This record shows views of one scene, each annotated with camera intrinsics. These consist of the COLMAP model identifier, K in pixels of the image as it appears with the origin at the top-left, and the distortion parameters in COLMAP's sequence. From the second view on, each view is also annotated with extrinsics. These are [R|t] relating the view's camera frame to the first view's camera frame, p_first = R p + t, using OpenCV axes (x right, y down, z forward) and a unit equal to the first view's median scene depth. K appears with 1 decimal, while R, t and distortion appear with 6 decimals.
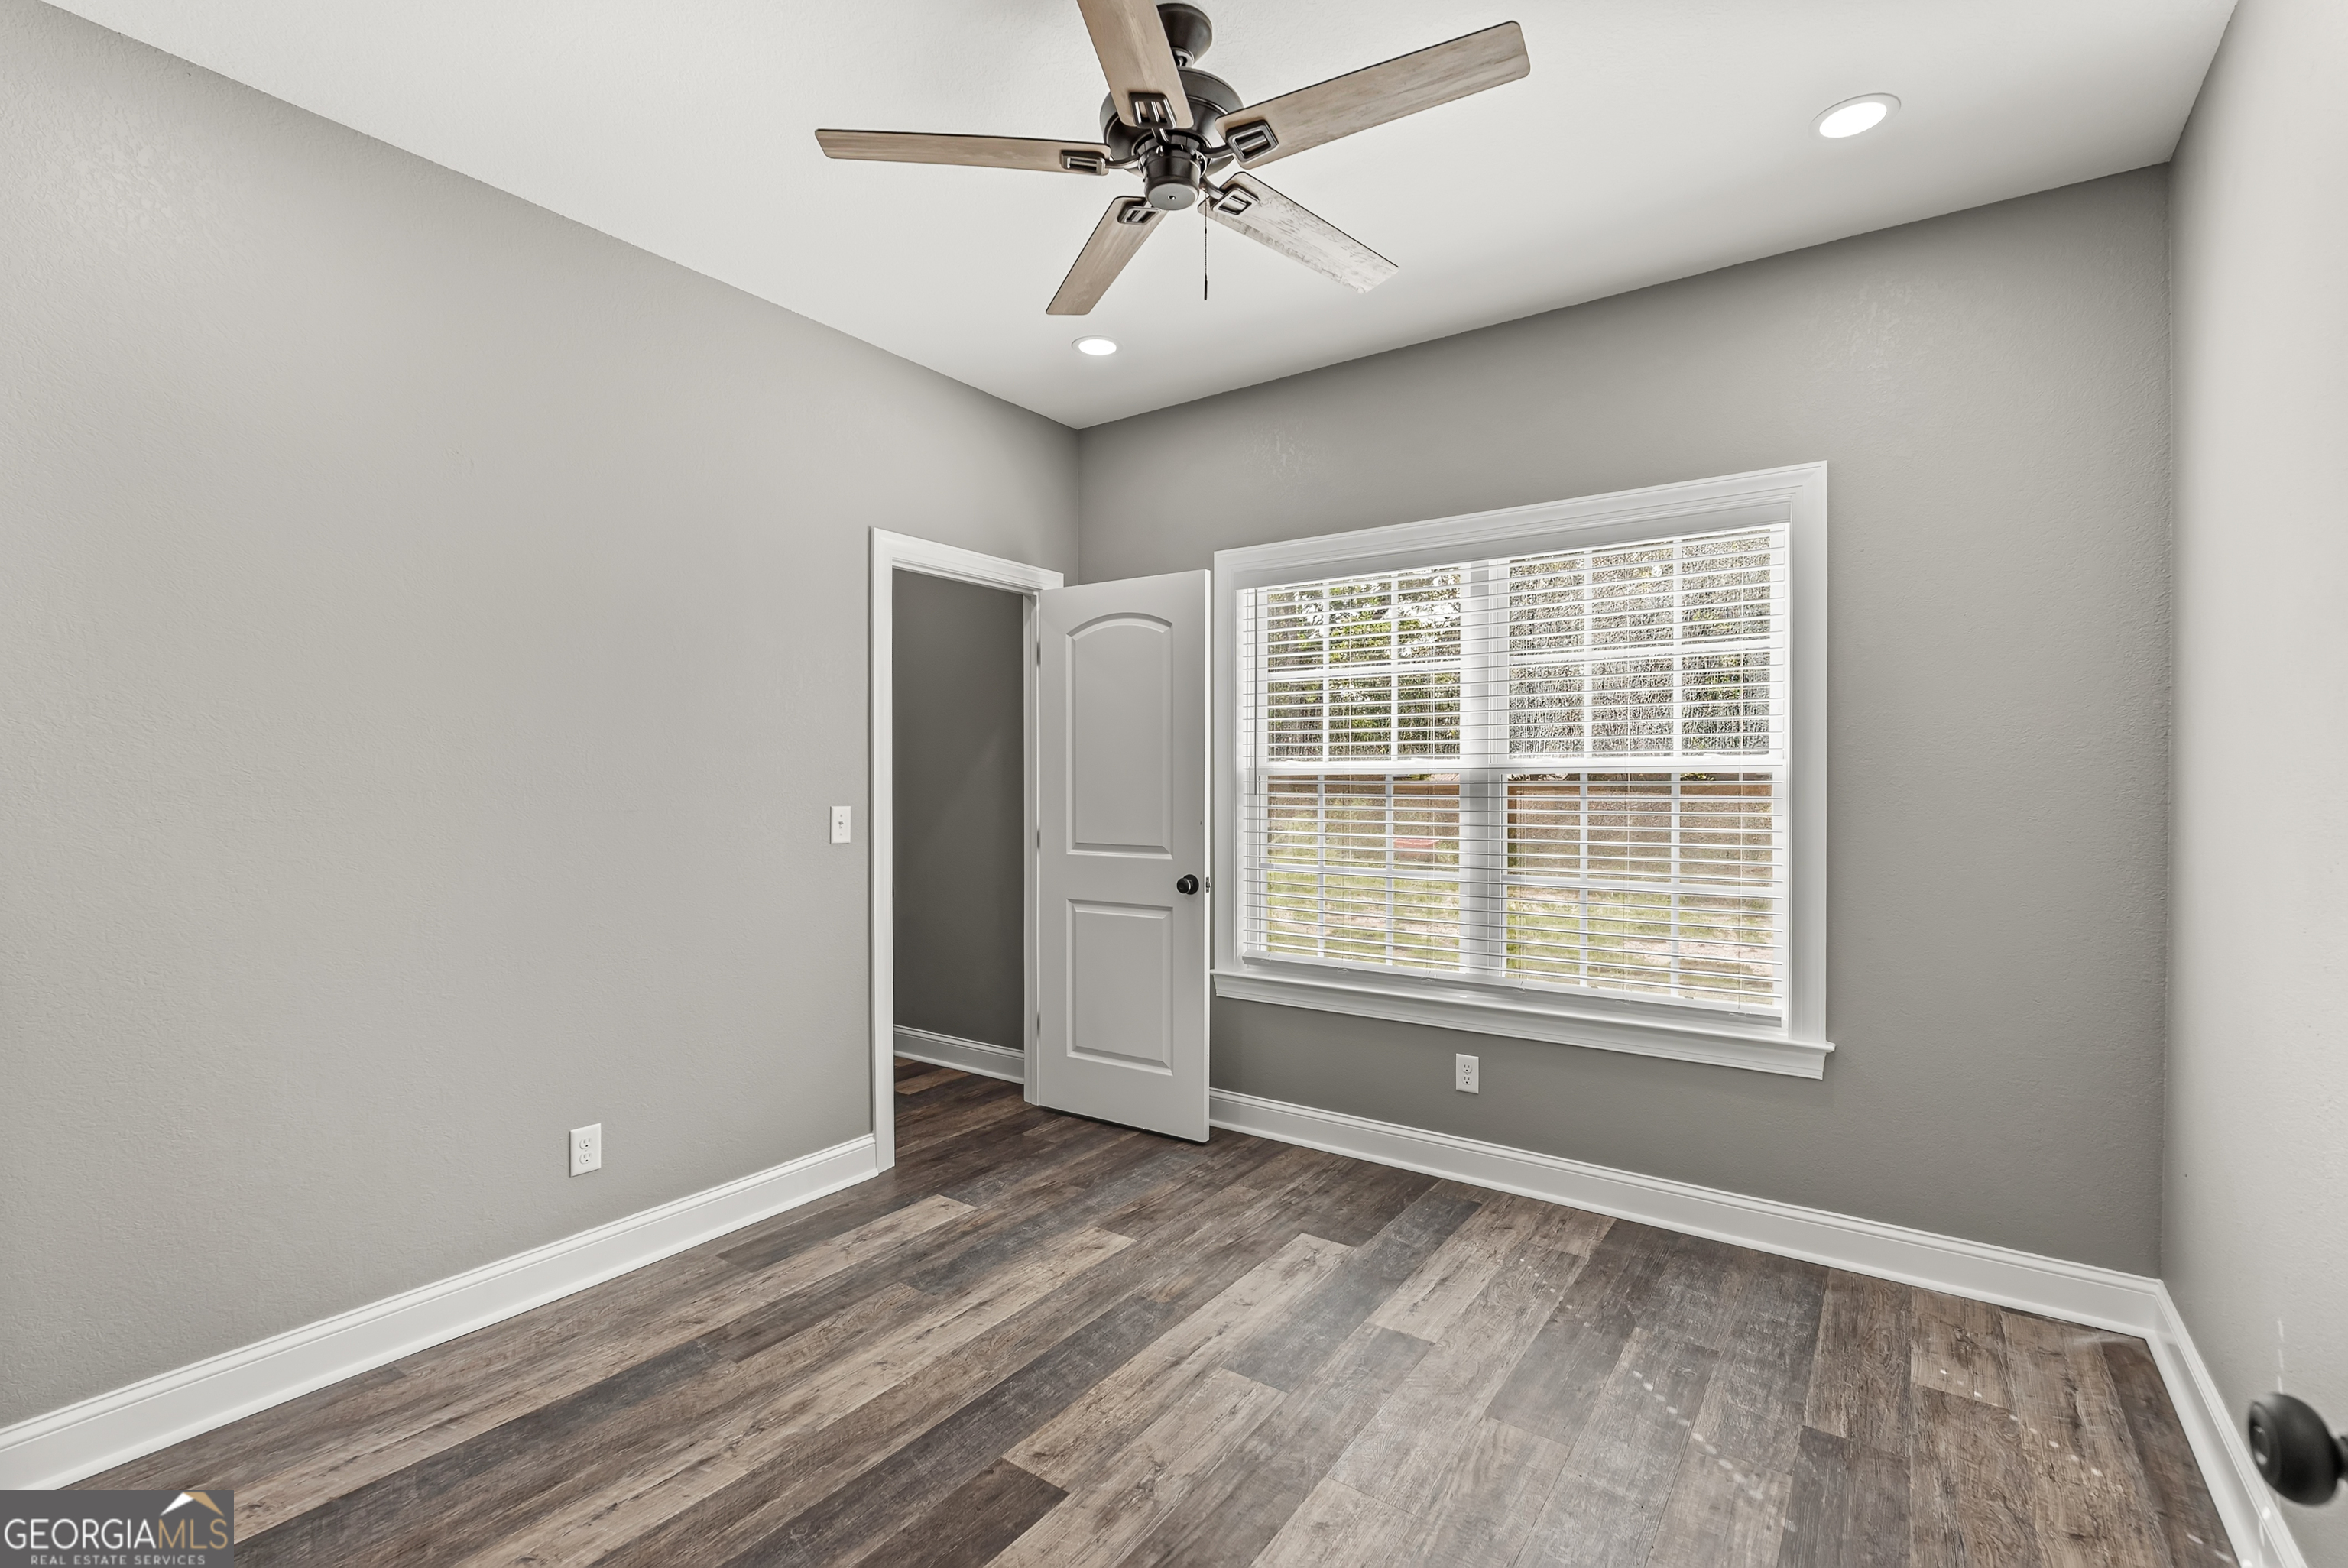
lens RADIAL K [[1043.4, 0, 1199.1], [0, 1043.4, 797.0], [0, 0, 1]] dist [-0.006563, 0.000978]
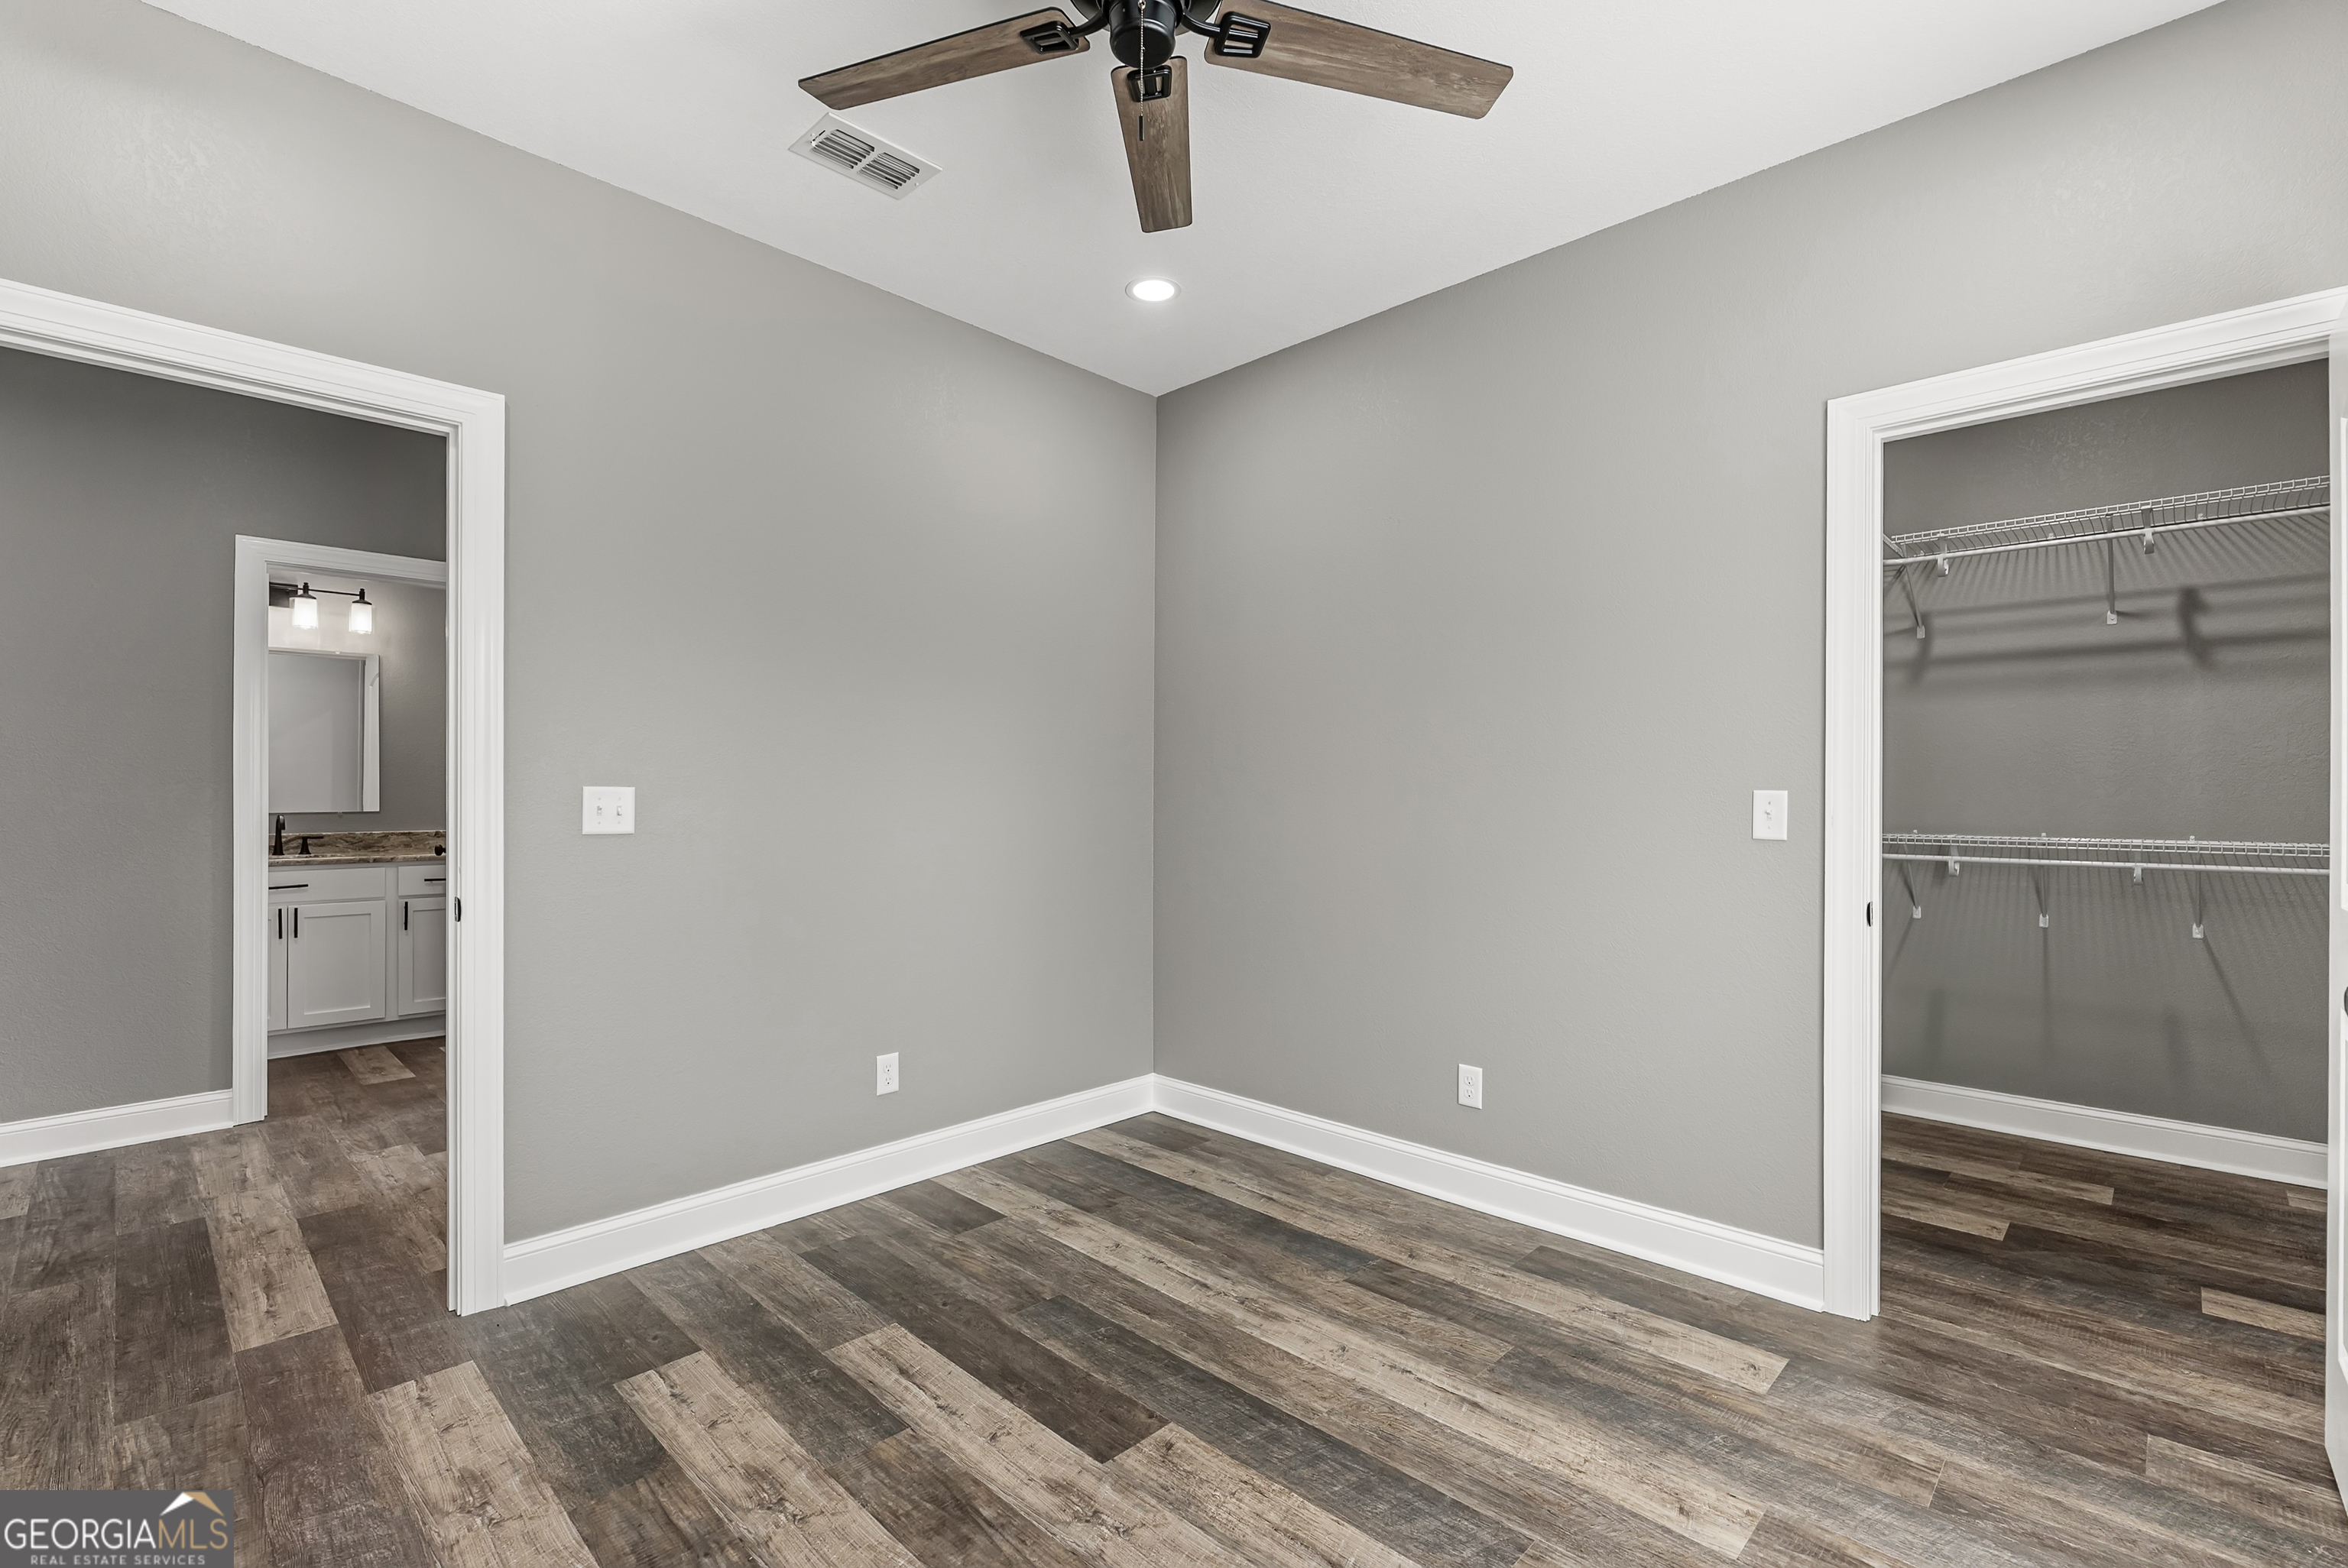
lens RADIAL K [[1043.4, 0, 1164.5], [0, 1043.4, 793.8], [0, 0, 1]] dist [-0.006563, 0.000978]
pose [[-0.175720, 0.000408, -0.984440, 0.634193], [-0.017387, 0.999843, 0.003518, 0.021660], [0.984287, 0.017734, -0.175686, 0.923496]]
